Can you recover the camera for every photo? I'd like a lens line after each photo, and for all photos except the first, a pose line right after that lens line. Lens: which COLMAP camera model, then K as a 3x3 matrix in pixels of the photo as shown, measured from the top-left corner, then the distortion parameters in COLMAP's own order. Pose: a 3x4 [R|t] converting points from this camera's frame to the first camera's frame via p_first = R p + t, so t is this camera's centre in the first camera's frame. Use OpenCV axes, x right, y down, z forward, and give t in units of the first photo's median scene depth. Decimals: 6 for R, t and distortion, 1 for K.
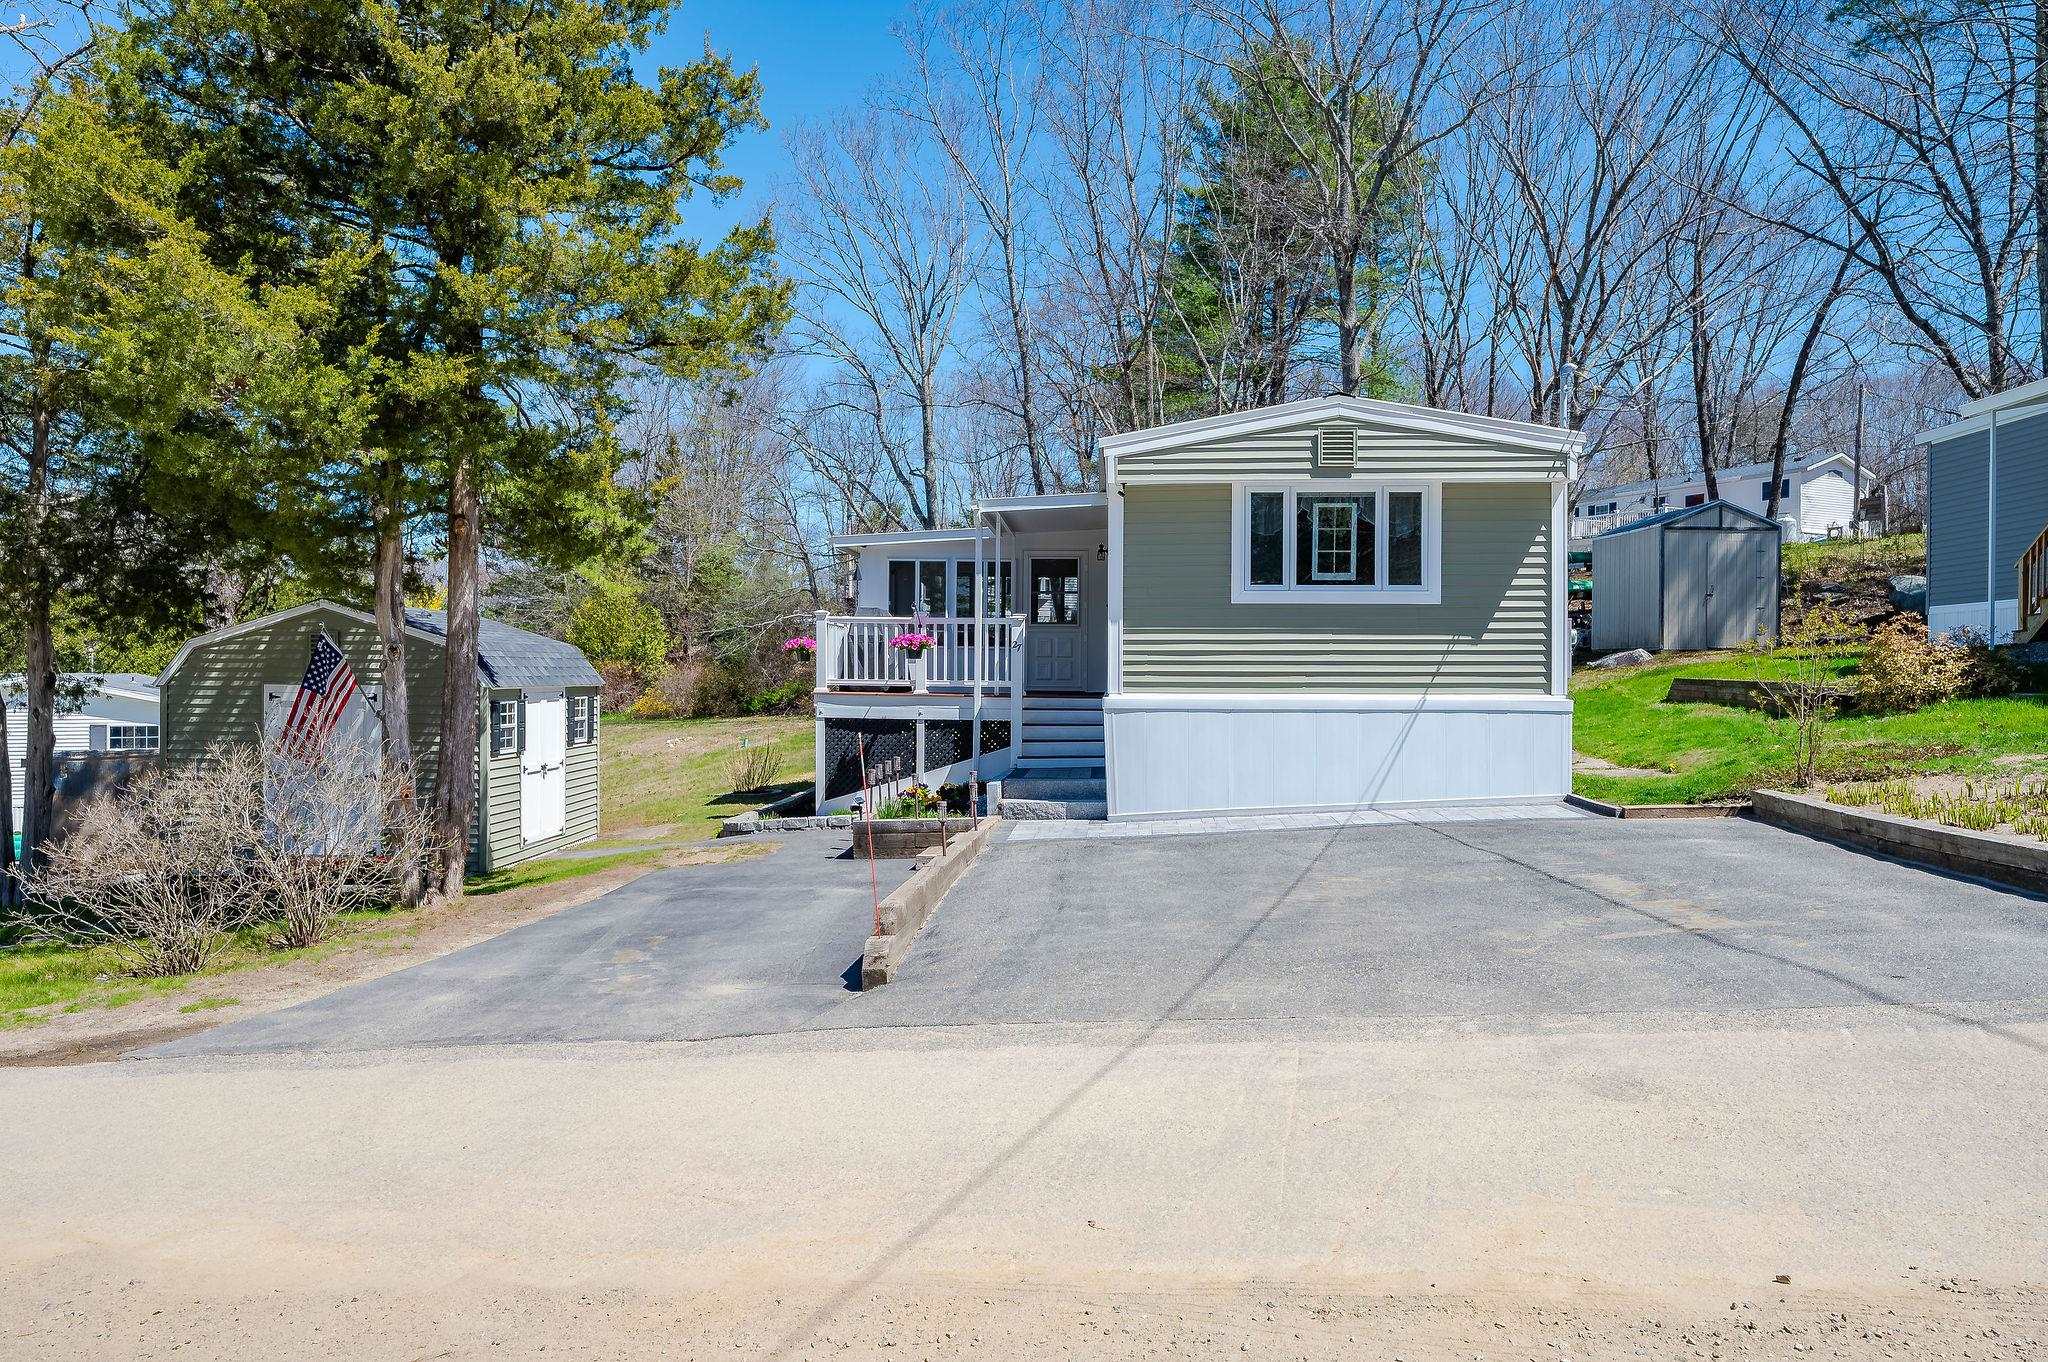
lens RADIAL K [[1369.9, 0, 1024.0], [0, 1369.9, 681.0], [0, 0, 1]] dist [0.000992, -0.000668]
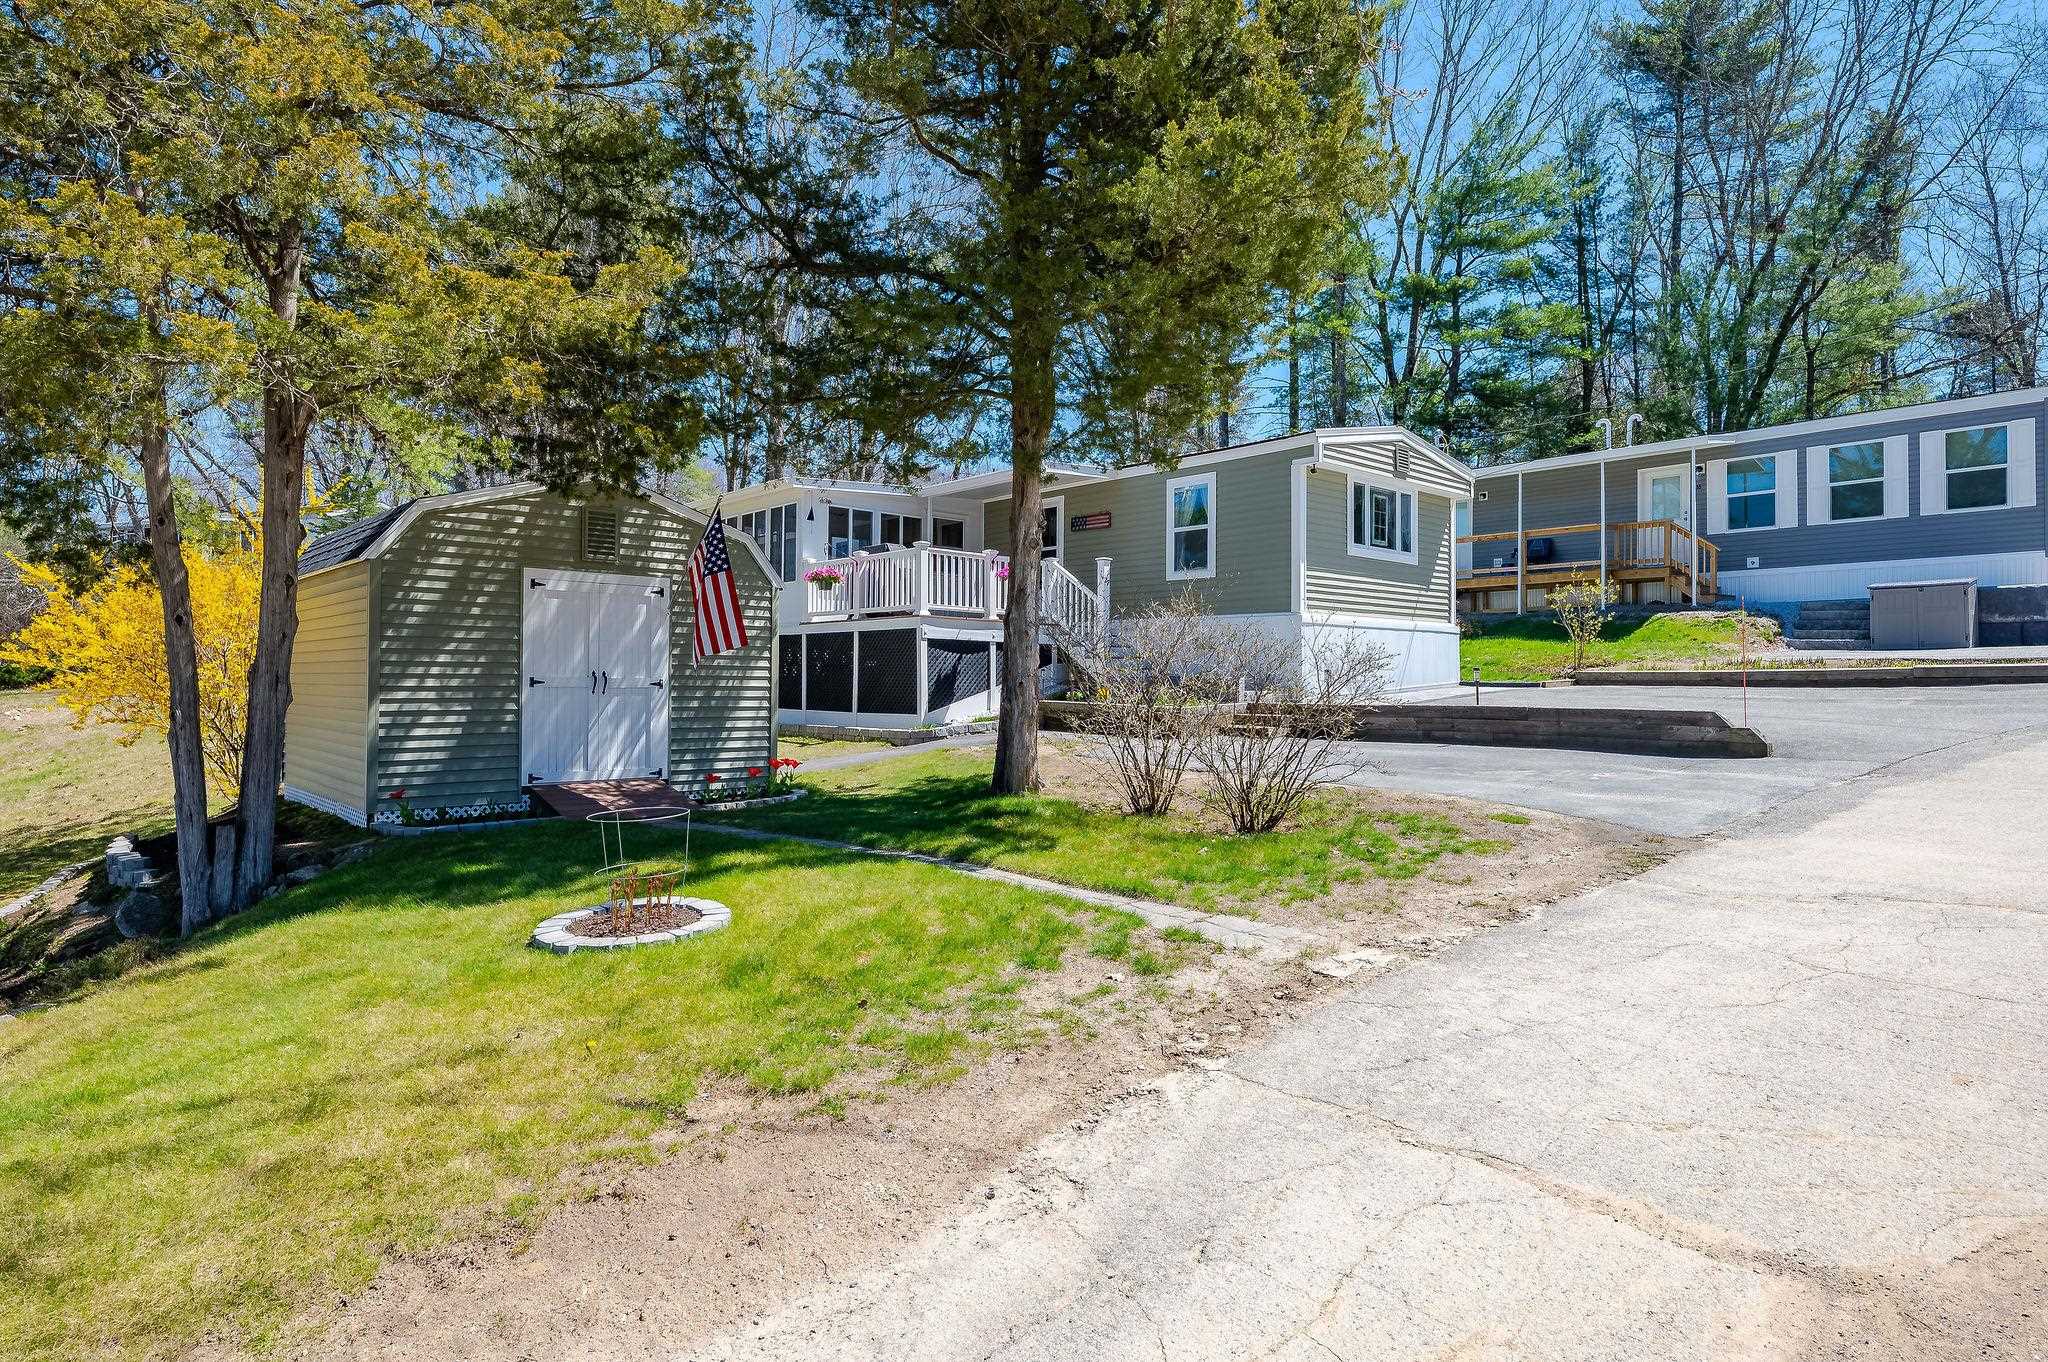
lens RADIAL K [[1109.1, 0, 1024.0], [0, 1109.1, 681.0], [0, 0, 1]] dist [-0.001549, -0.000202]
pose [[0.697816, -0.000863, 0.716276, -0.952029], [-0.000326, 0.999999, 0.001522, 0.078143], [-0.716277, -0.001296, 0.697815, 0.413222]]
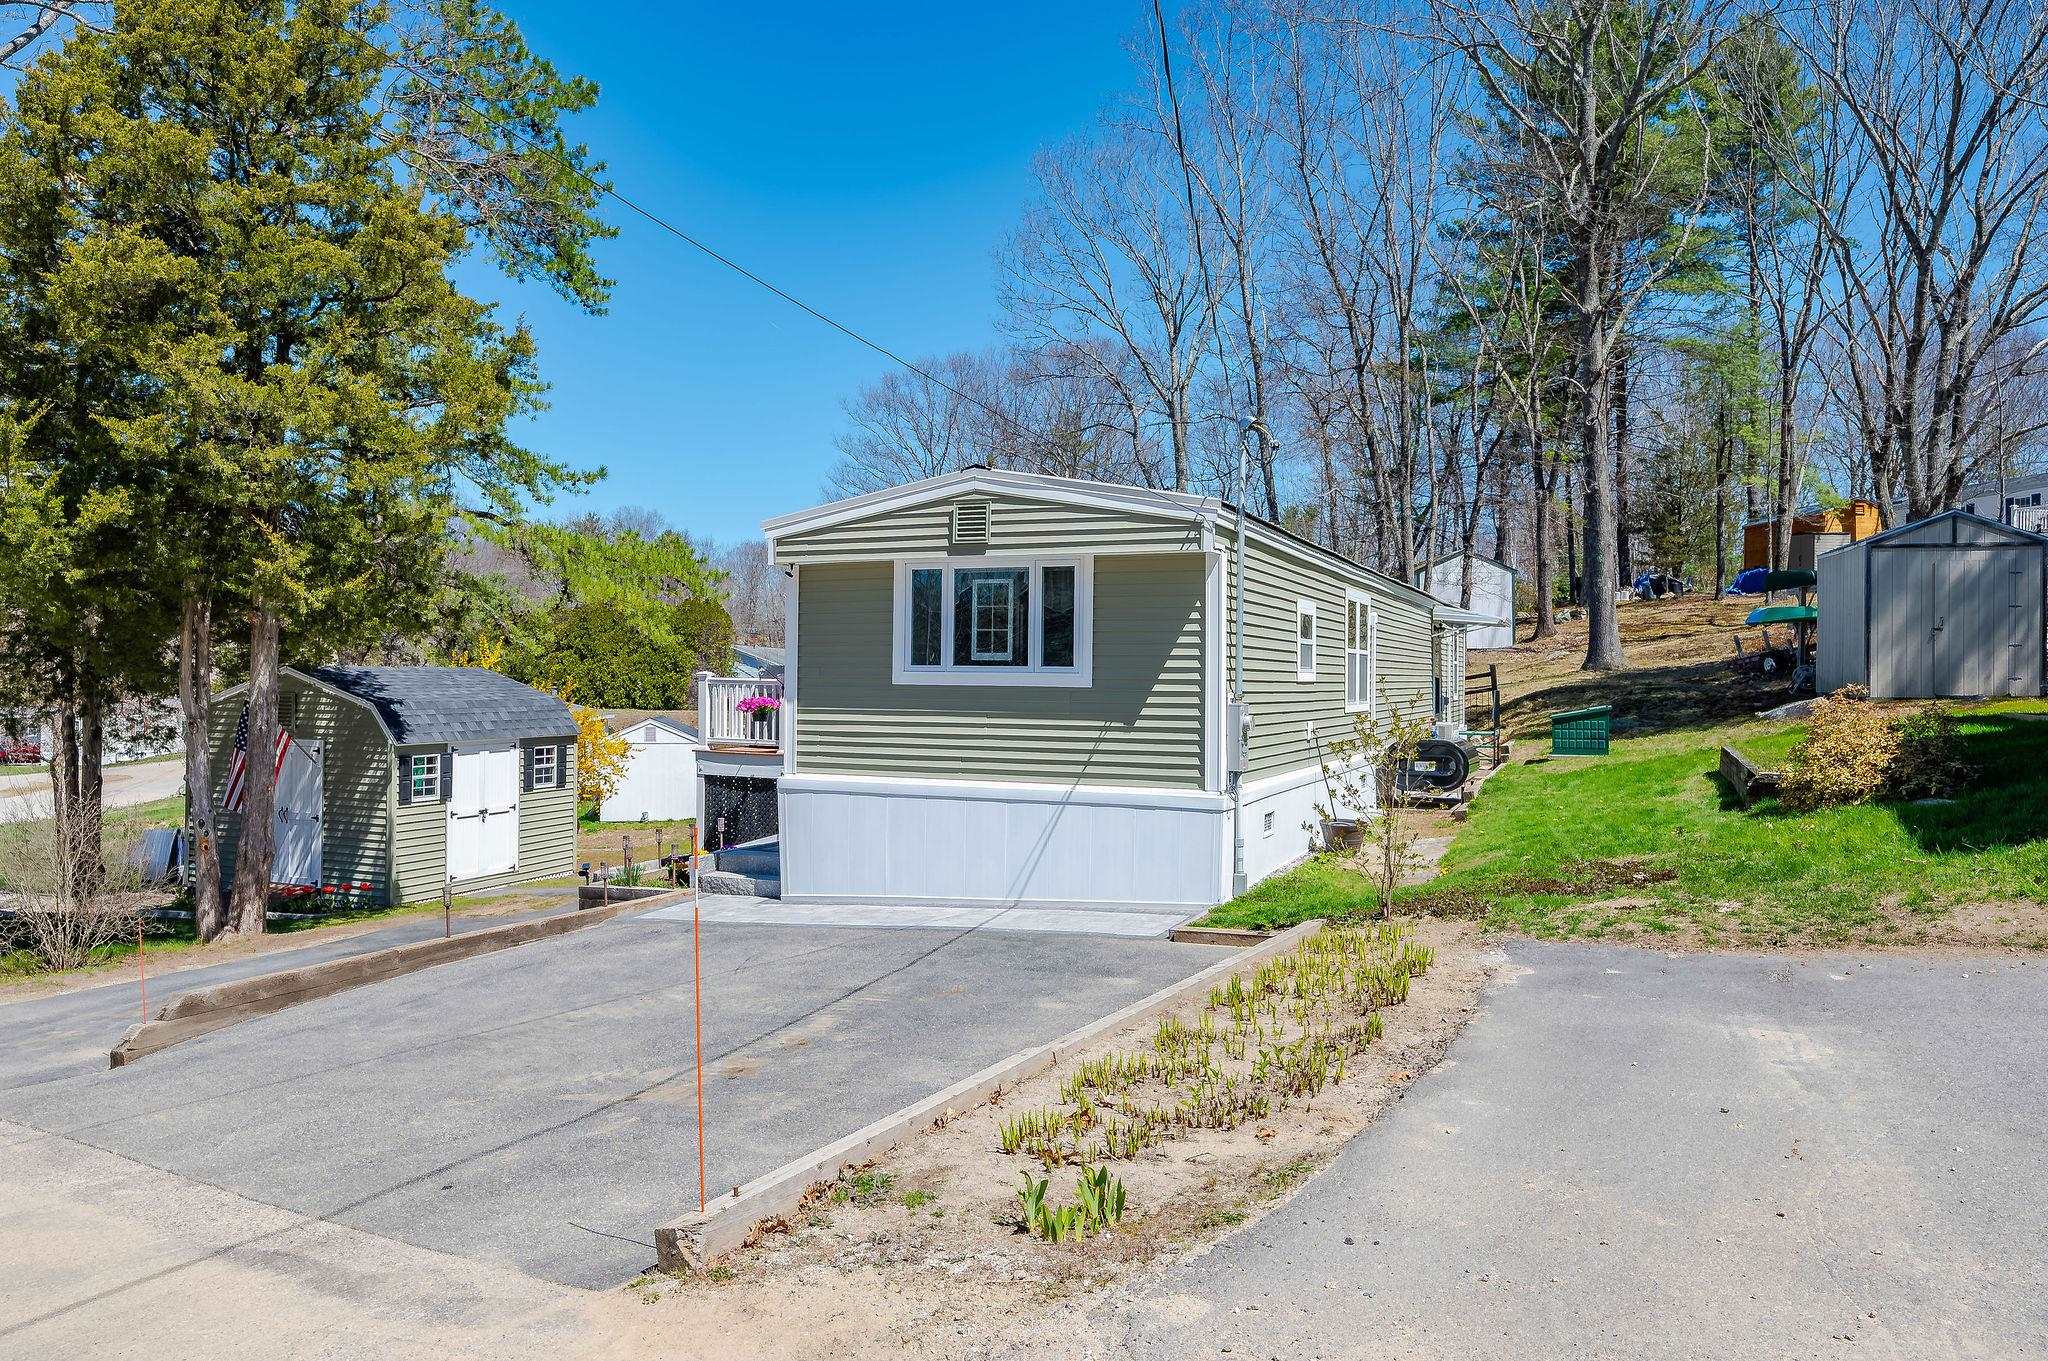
lens RADIAL K [[1408.5, 0, 1024.0], [0, 1408.5, 680.5], [0, 0, 1]] dist [0.005703, 0.002015]
pose [[0.938675, 0.006462, -0.344742, 0.582423], [-0.006697, 0.999977, 0.000508, -0.060458], [0.344737, 0.001832, 0.938697, 0.094868]]
